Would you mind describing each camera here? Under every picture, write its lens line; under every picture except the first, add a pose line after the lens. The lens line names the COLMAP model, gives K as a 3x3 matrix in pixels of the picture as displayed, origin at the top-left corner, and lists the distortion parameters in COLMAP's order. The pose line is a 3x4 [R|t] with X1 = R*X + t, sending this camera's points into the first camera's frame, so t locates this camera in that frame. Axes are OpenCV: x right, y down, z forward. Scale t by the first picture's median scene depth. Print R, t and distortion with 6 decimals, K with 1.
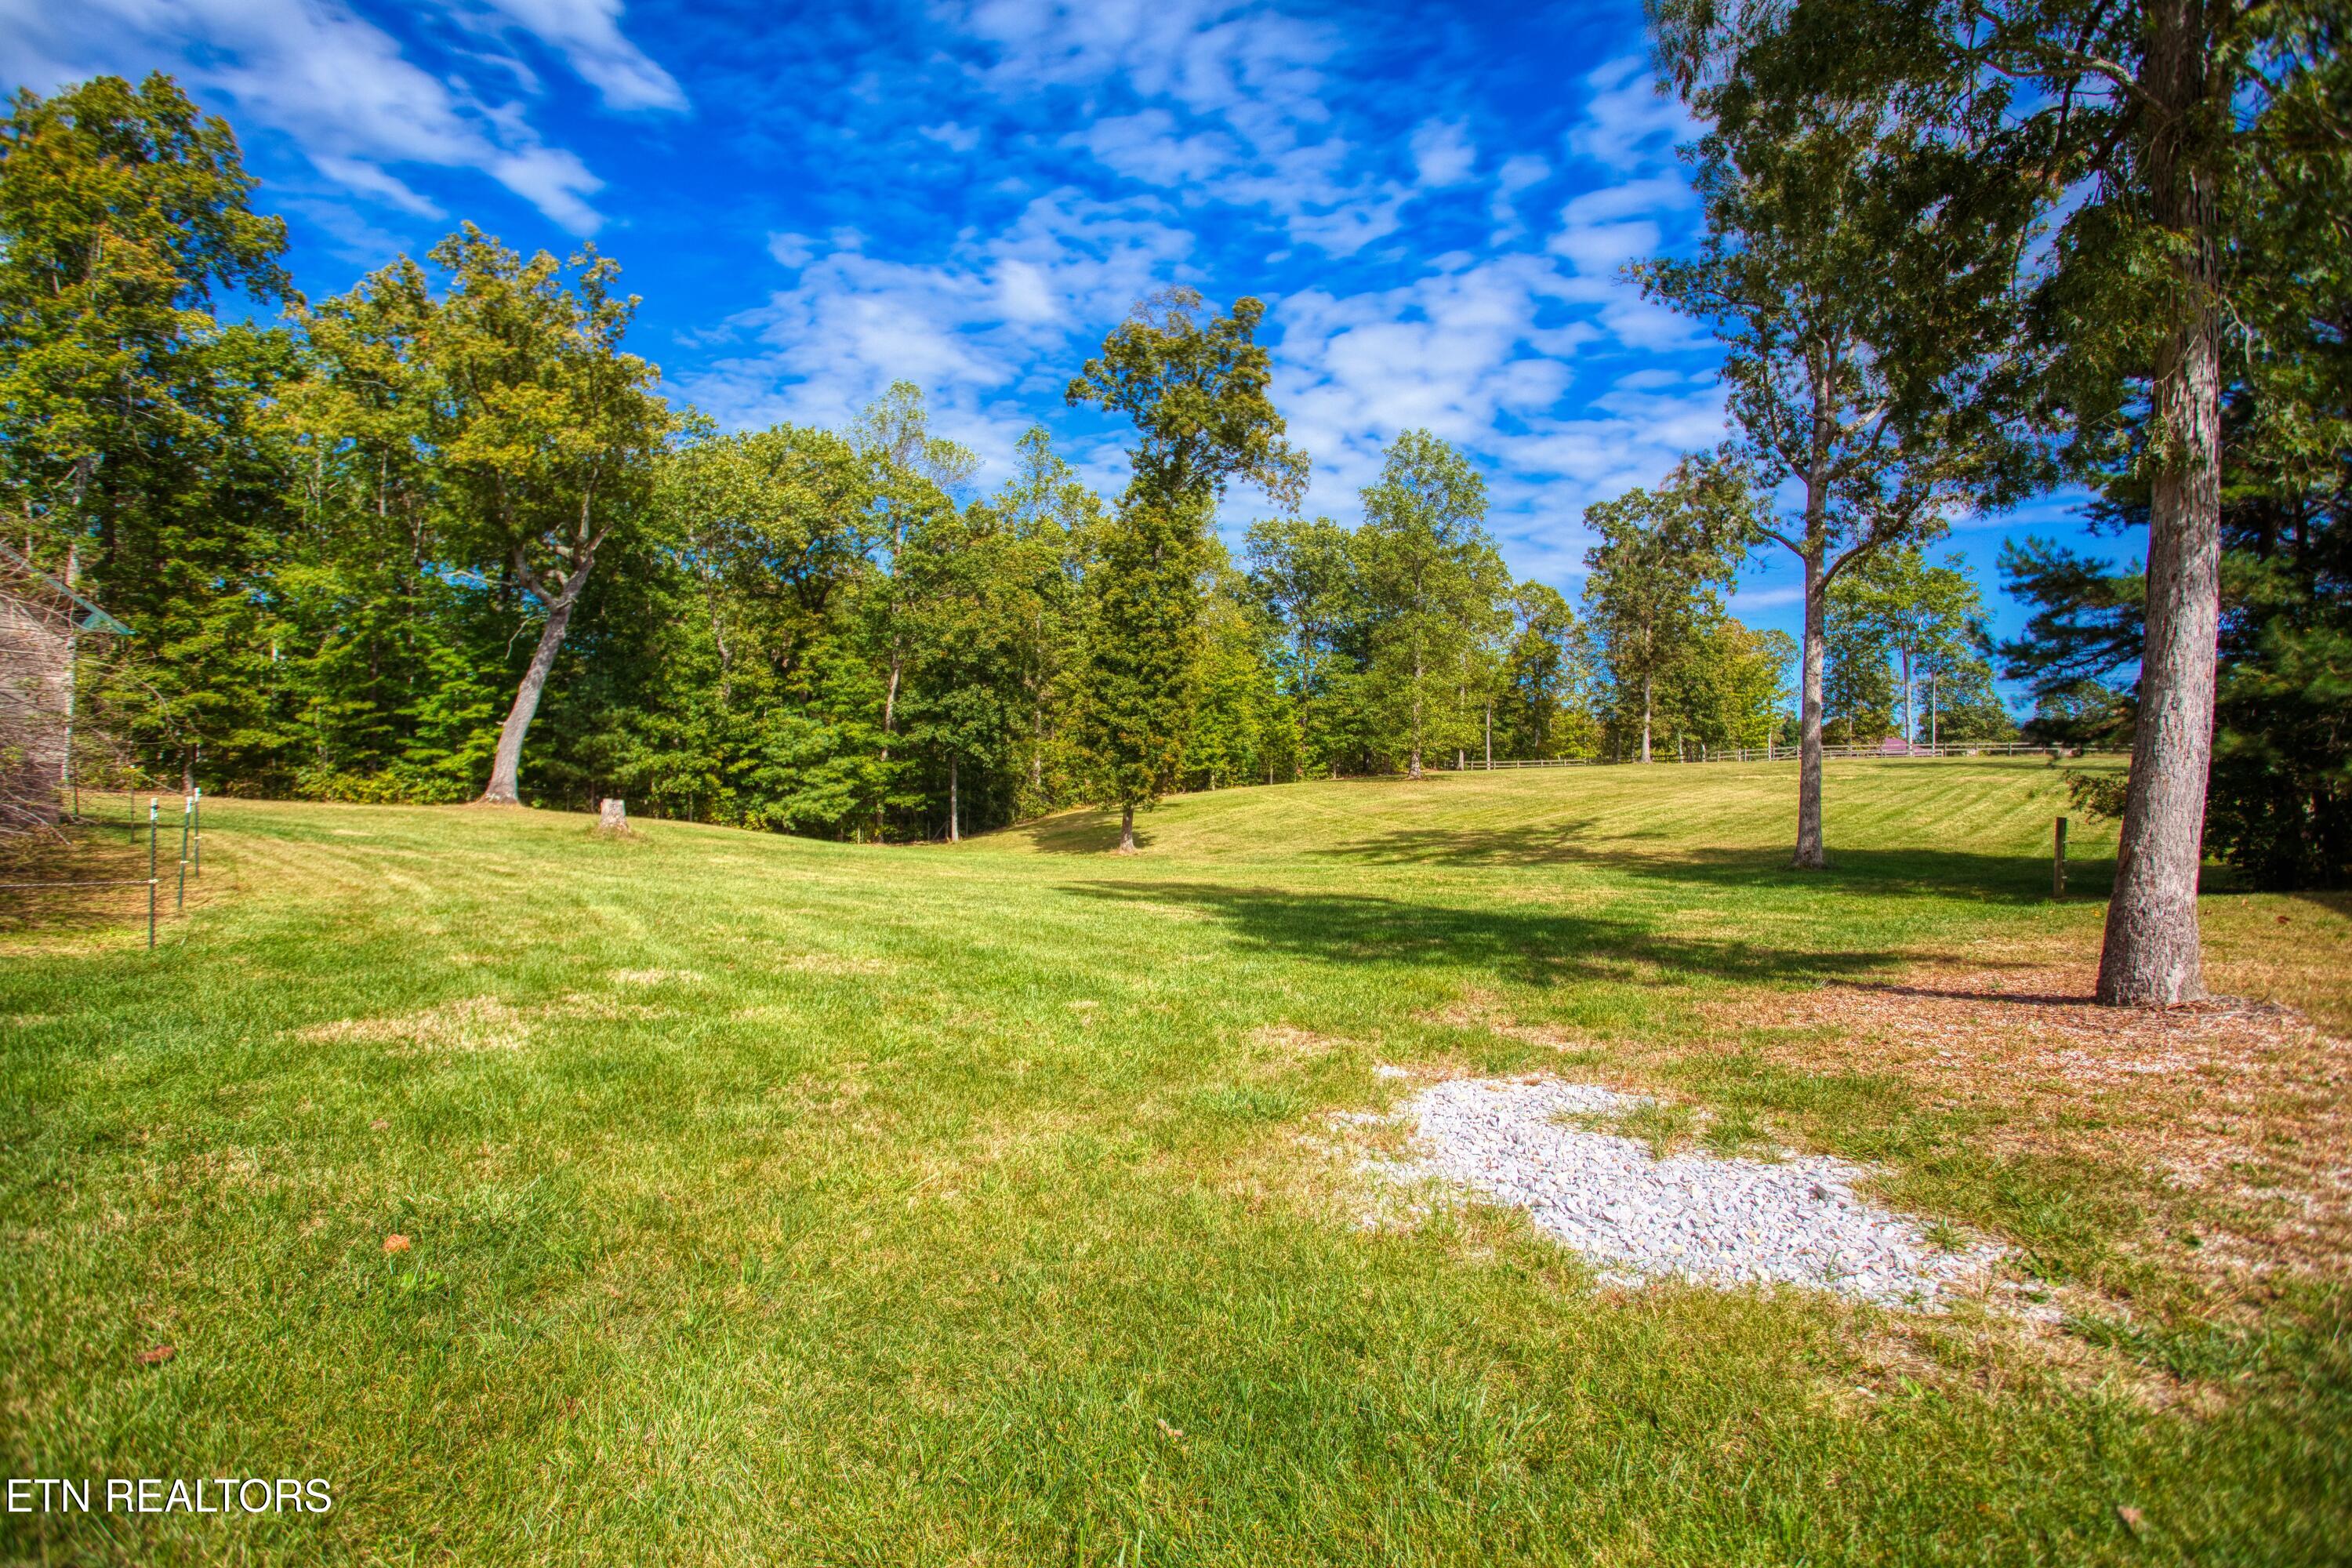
lens RADIAL K [[1171.7, 0, 1162.5], [0, 1171.7, 736.6], [0, 0, 1]] dist [-0.086280, 0.045395]
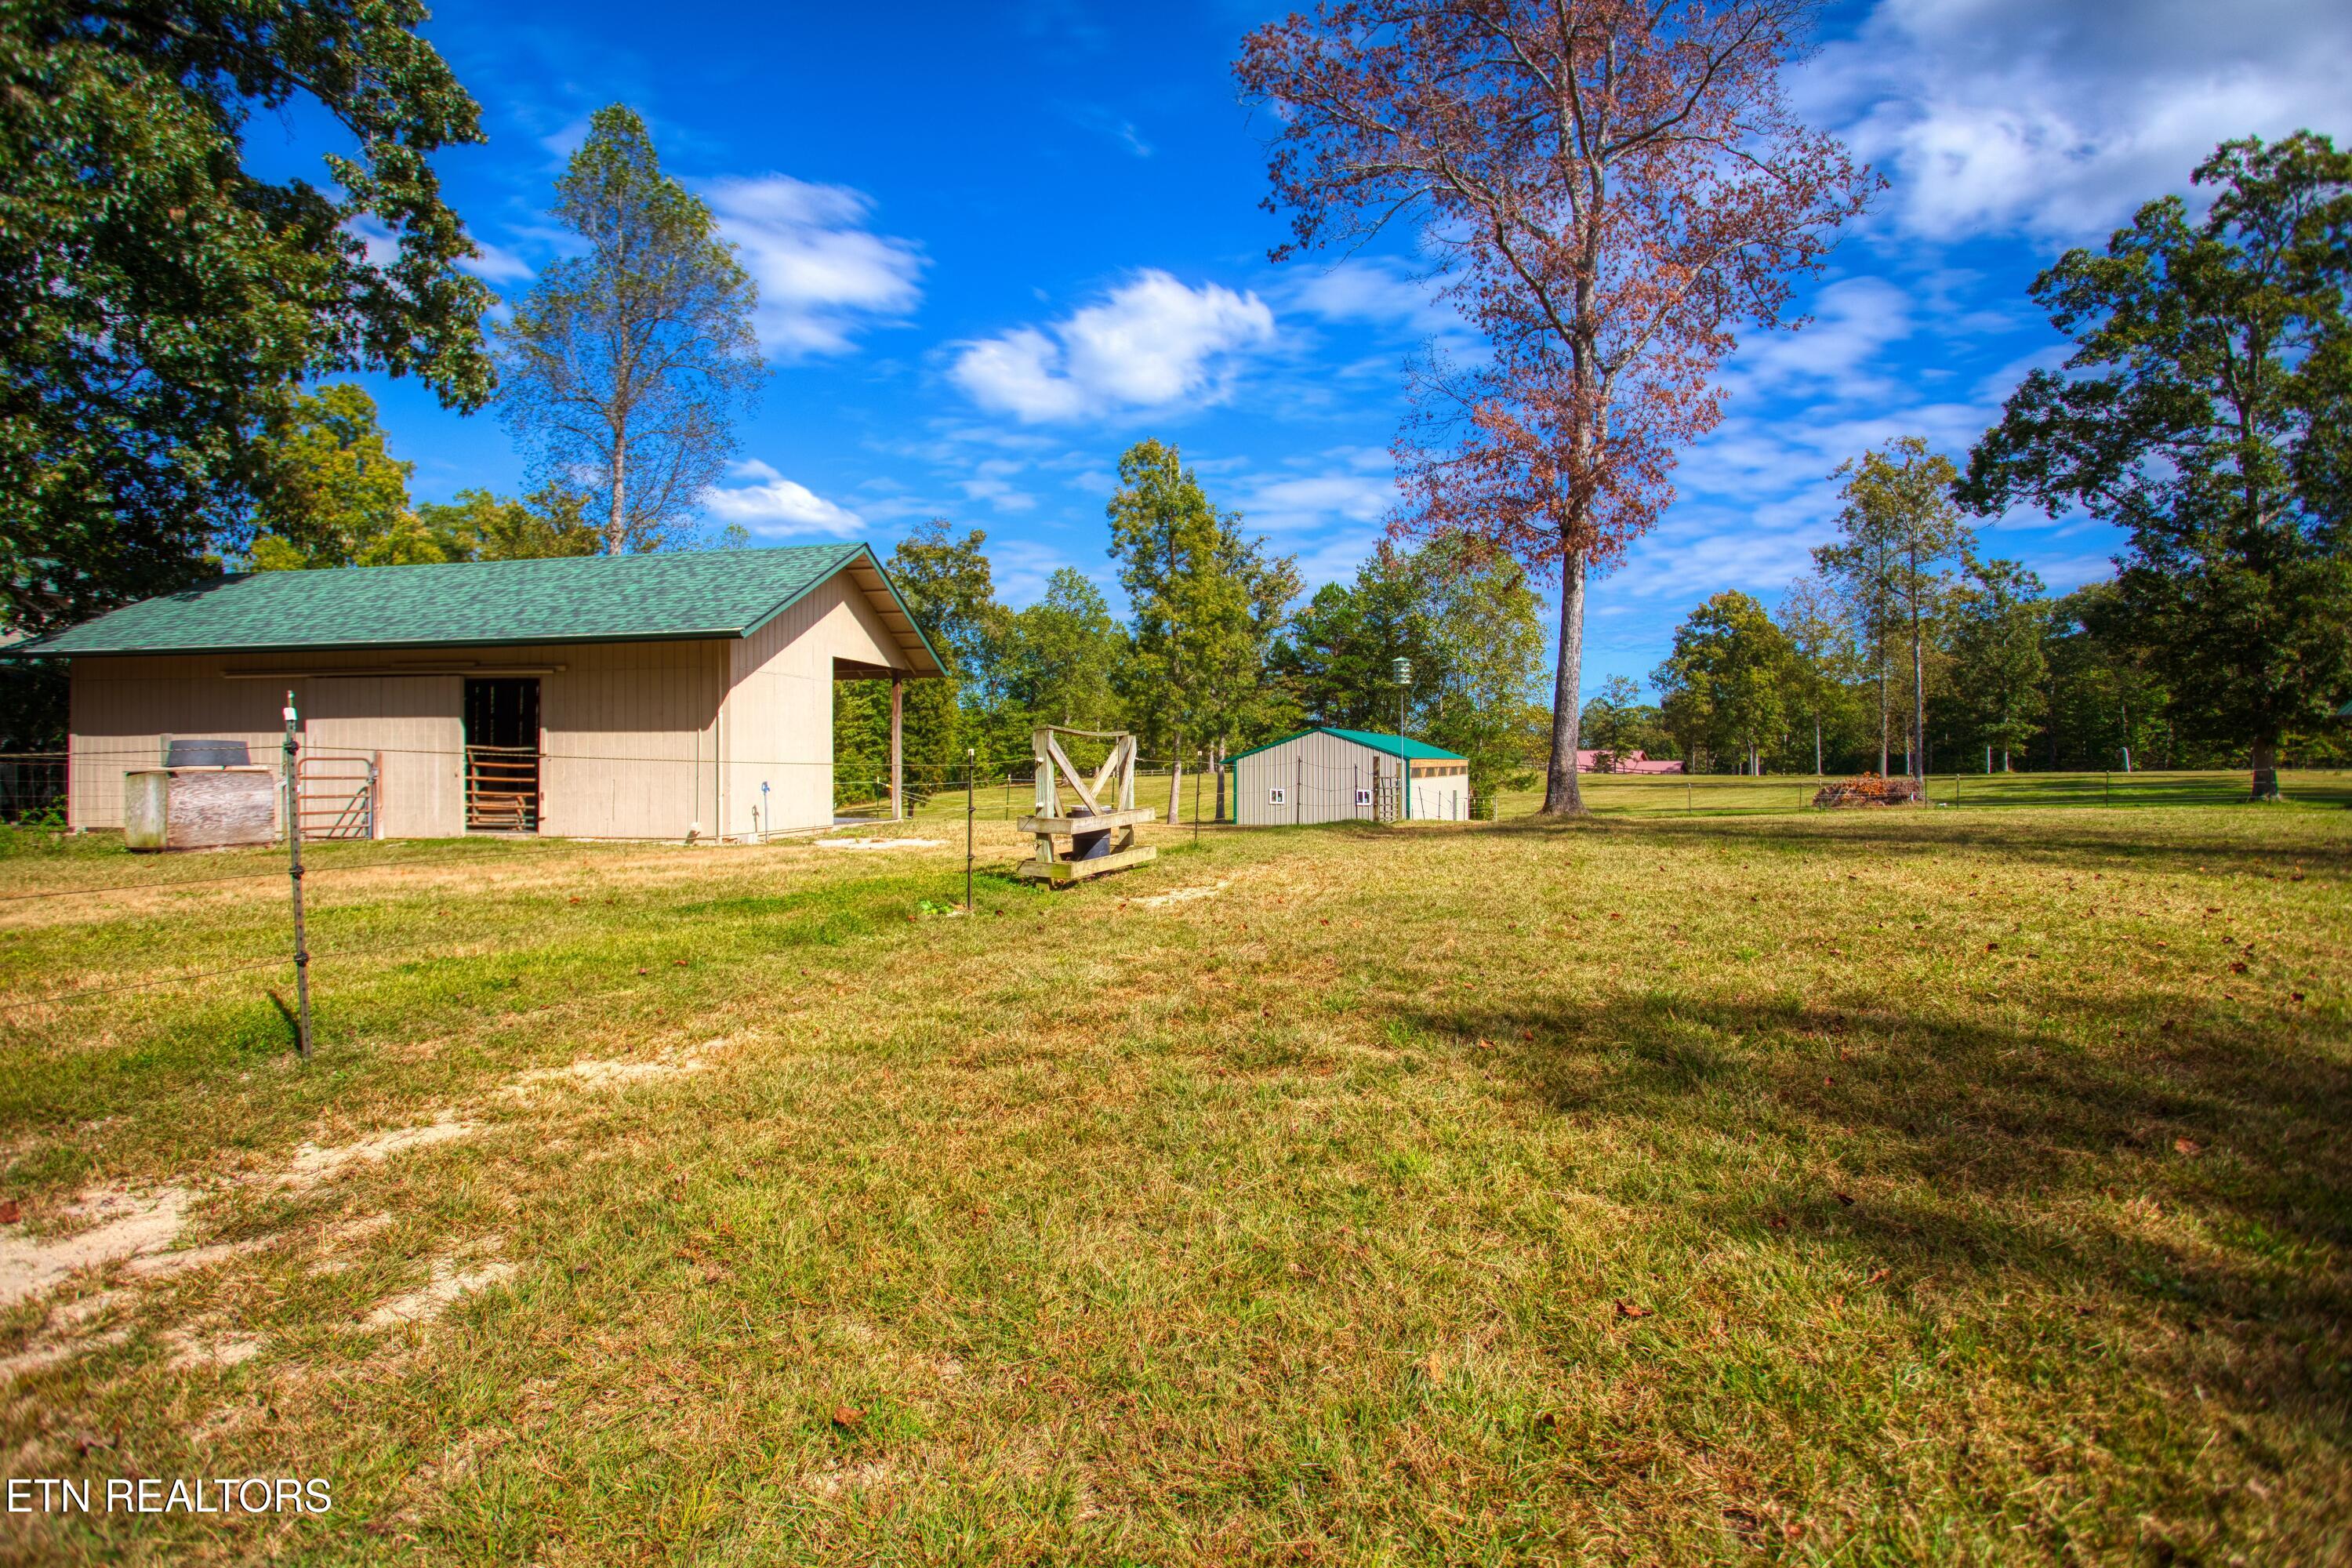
lens RADIAL K [[1171.7, 0, 1162.5], [0, 1171.7, 736.6], [0, 0, 1]] dist [-0.086280, 0.045395]
pose [[0.956746, 0.002622, 0.290912, -0.152693], [-0.002537, 0.999997, -0.000668, -0.038297], [-0.290913, -0.000099, 0.956750, -0.712946]]
